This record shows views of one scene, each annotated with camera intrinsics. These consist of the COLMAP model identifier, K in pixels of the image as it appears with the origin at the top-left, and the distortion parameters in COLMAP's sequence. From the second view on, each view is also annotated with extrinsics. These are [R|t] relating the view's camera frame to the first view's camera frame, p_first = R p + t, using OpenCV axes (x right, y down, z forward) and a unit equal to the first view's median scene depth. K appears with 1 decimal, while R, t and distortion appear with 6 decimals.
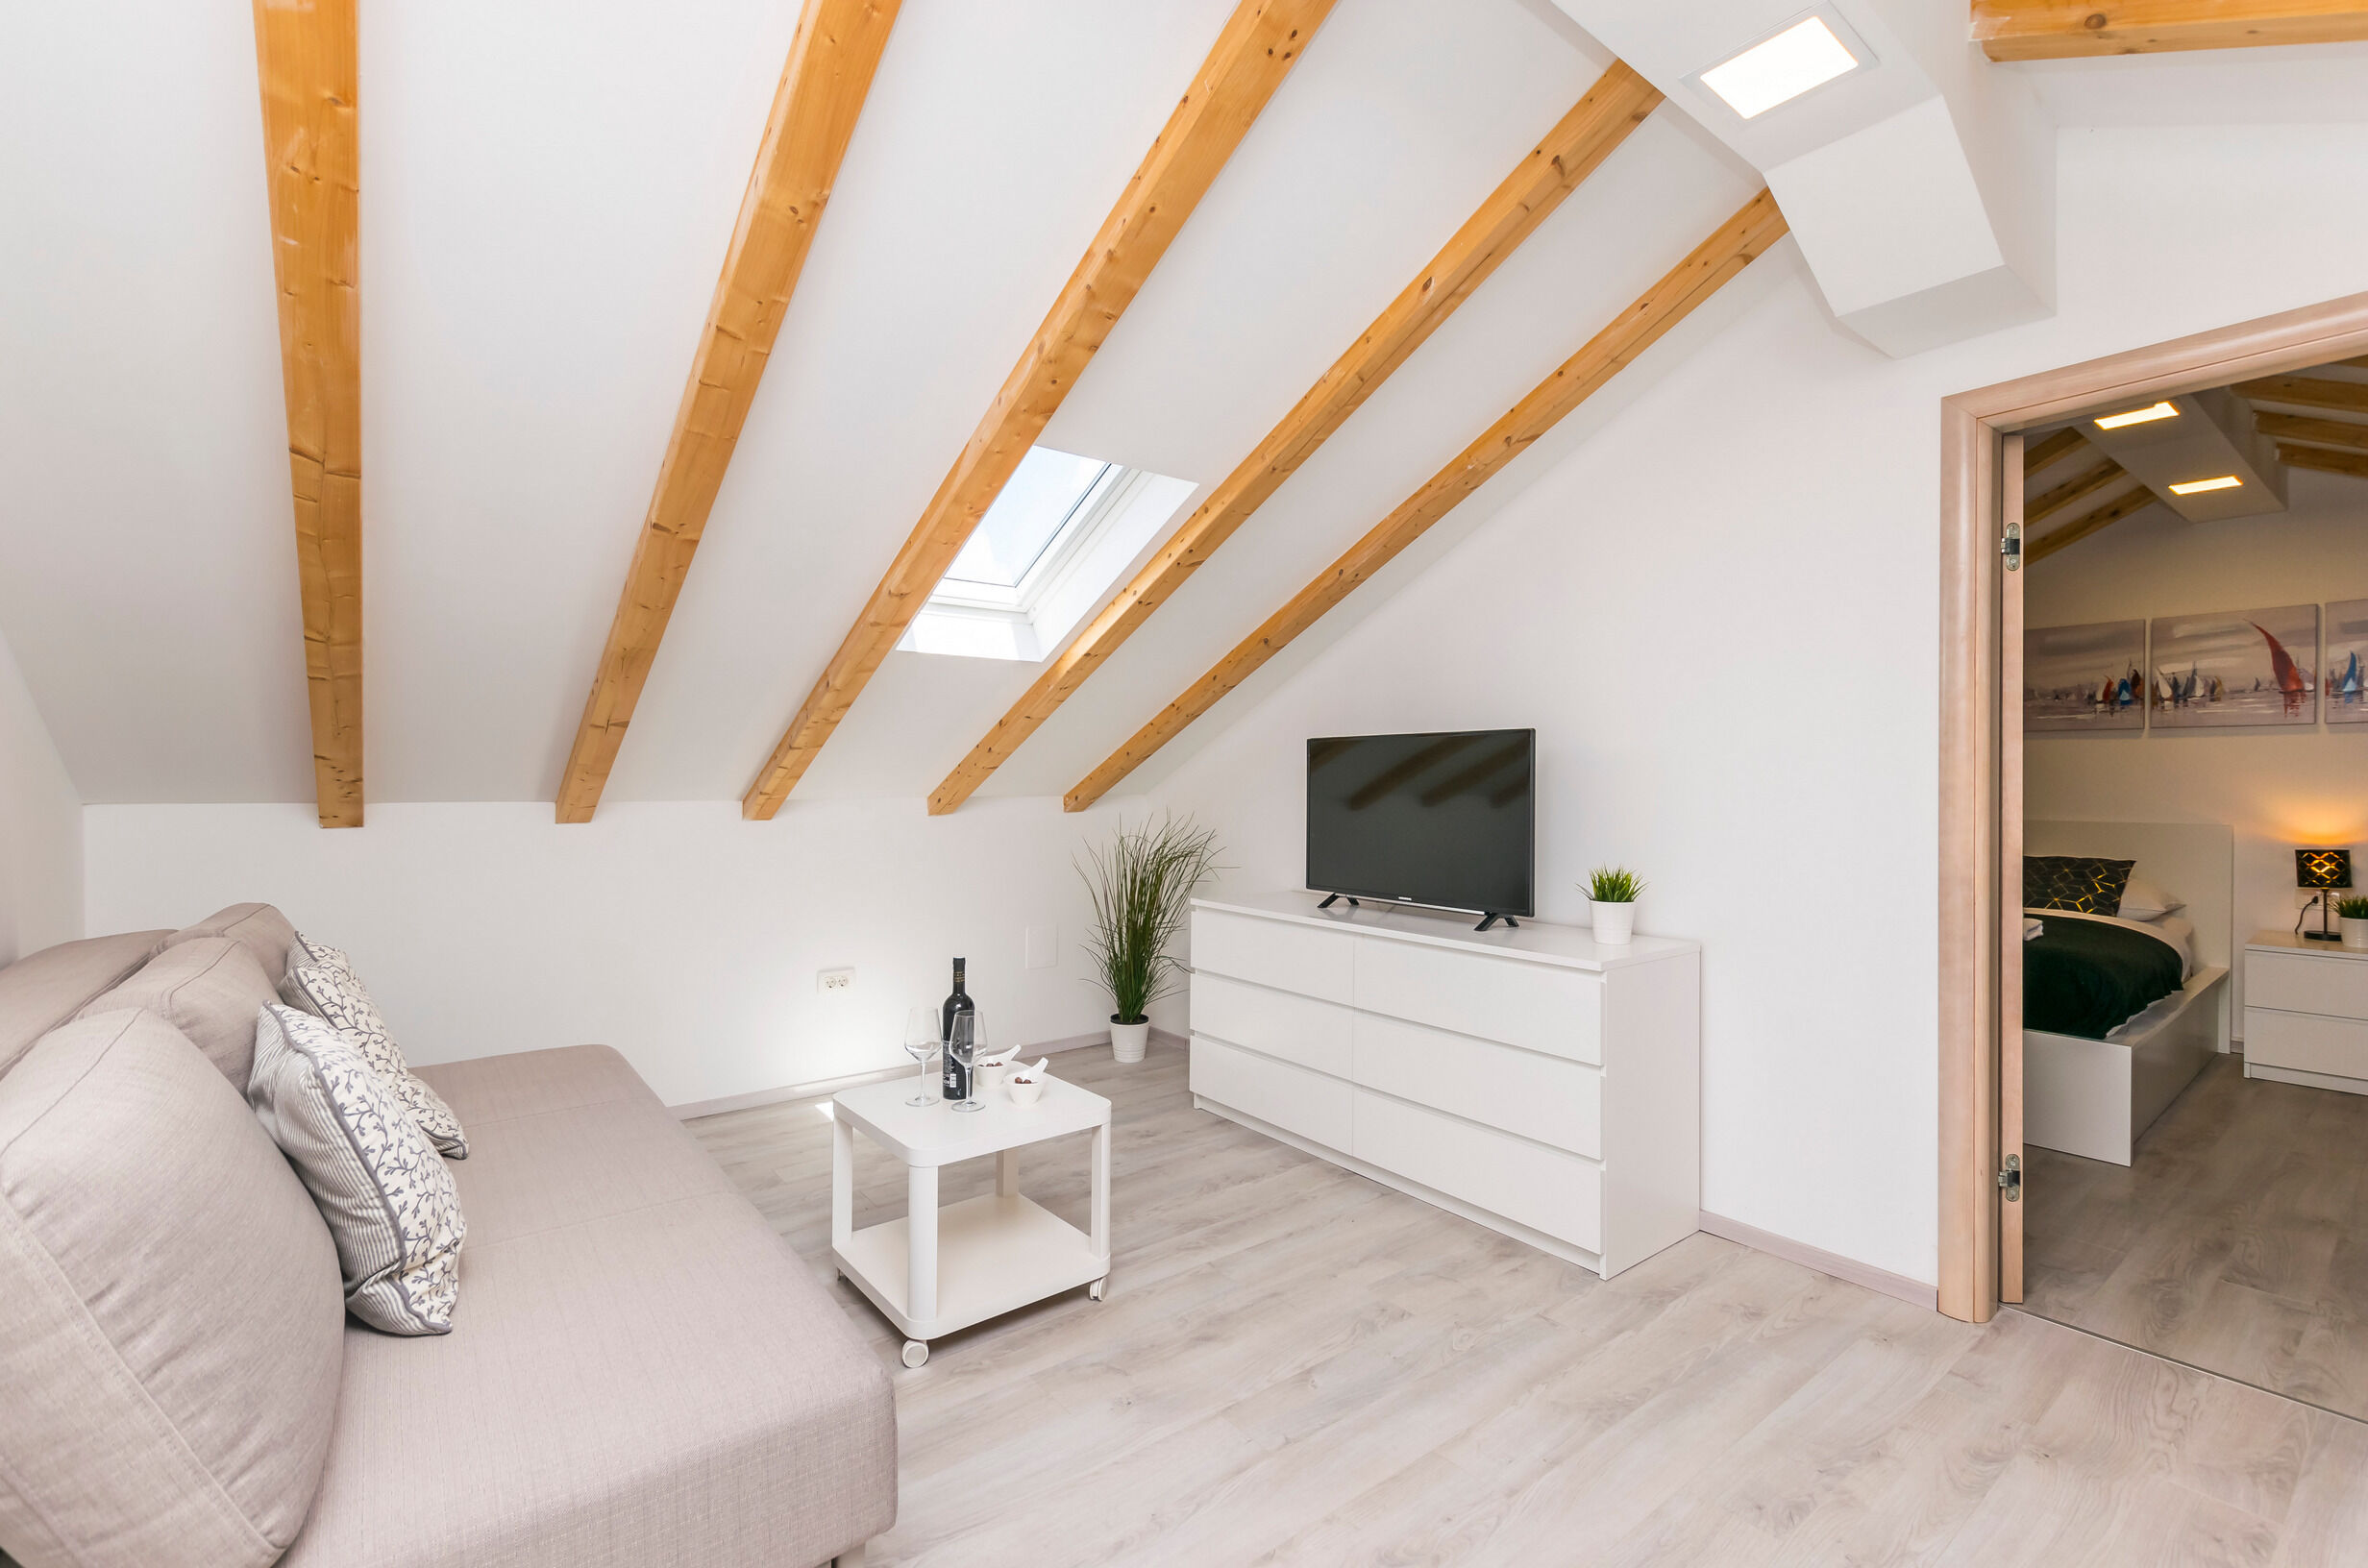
lens RADIAL K [[1028.2, 0, 1177.8], [0, 1028.2, 785.9], [0, 0, 1]] dist [0.008261, -0.003625]
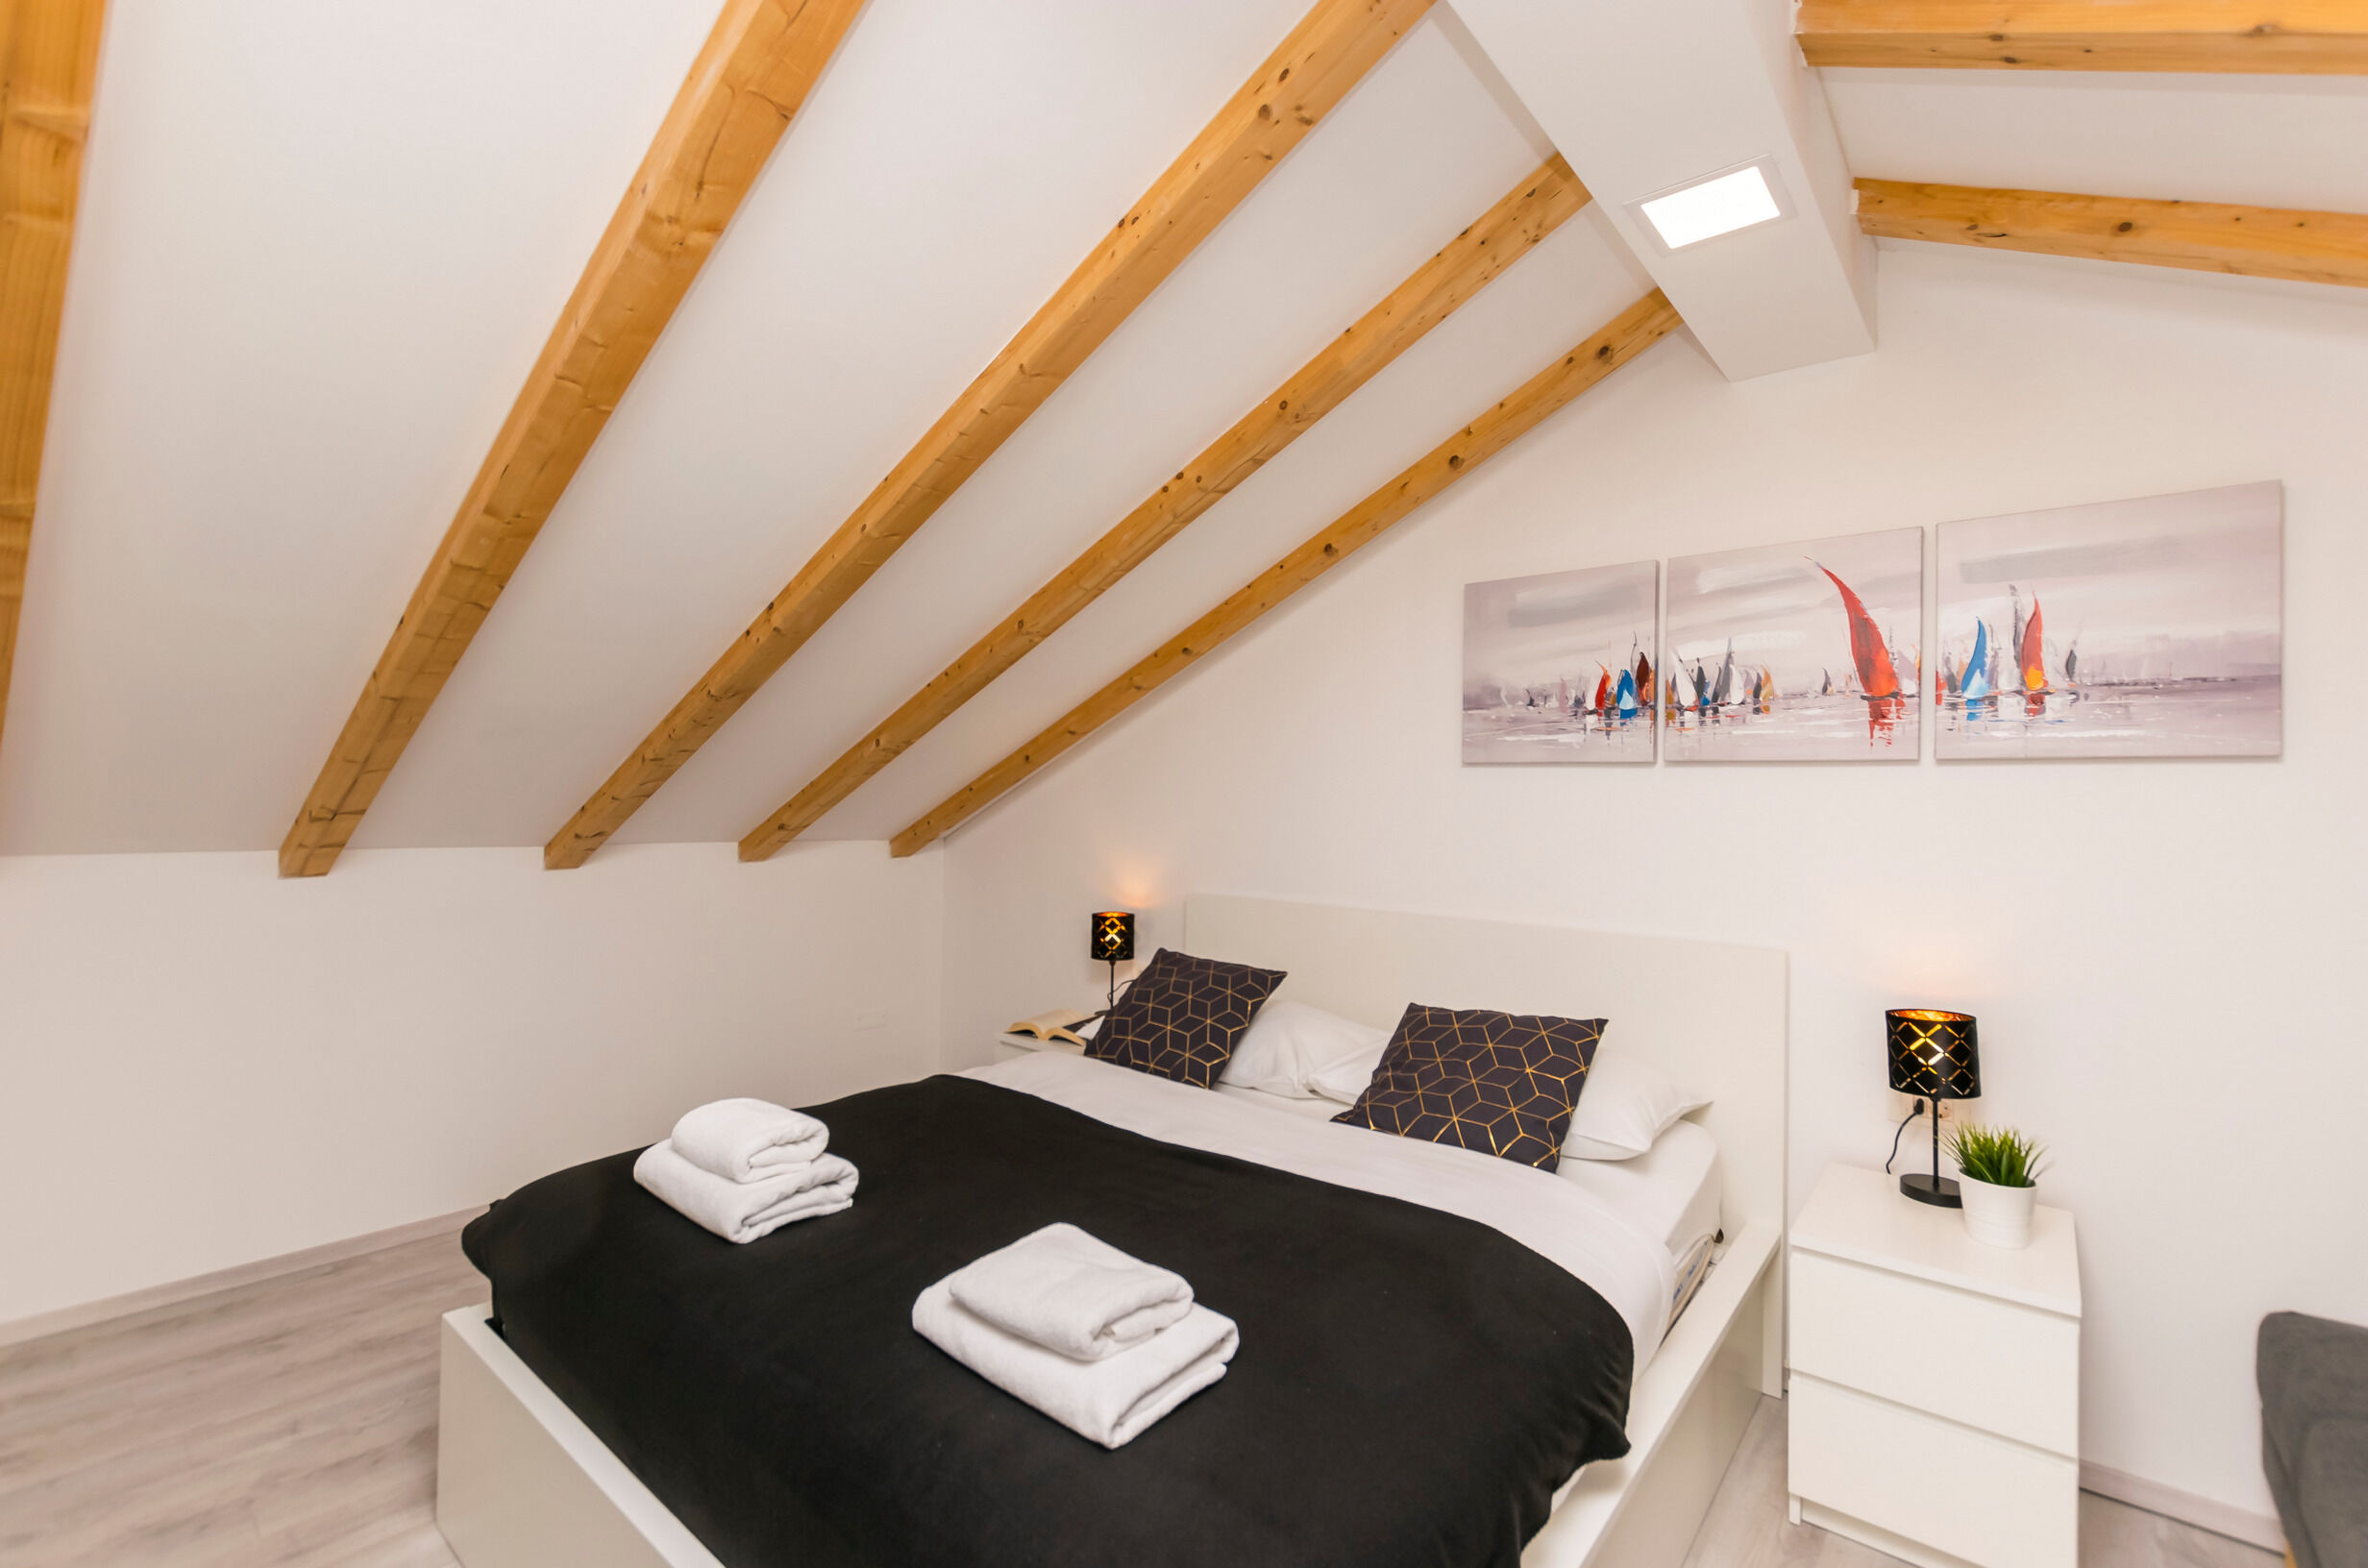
lens RADIAL K [[1028.2, 0, 1181.8], [0, 1028.2, 784.4], [0, 0, 1]] dist [0.008261, -0.003625]
pose [[0.978717, 0.016958, 0.204512, 0.603339], [-0.013597, 0.999749, -0.017826, -0.032202], [-0.204763, 0.014666, 0.978702, 0.542435]]
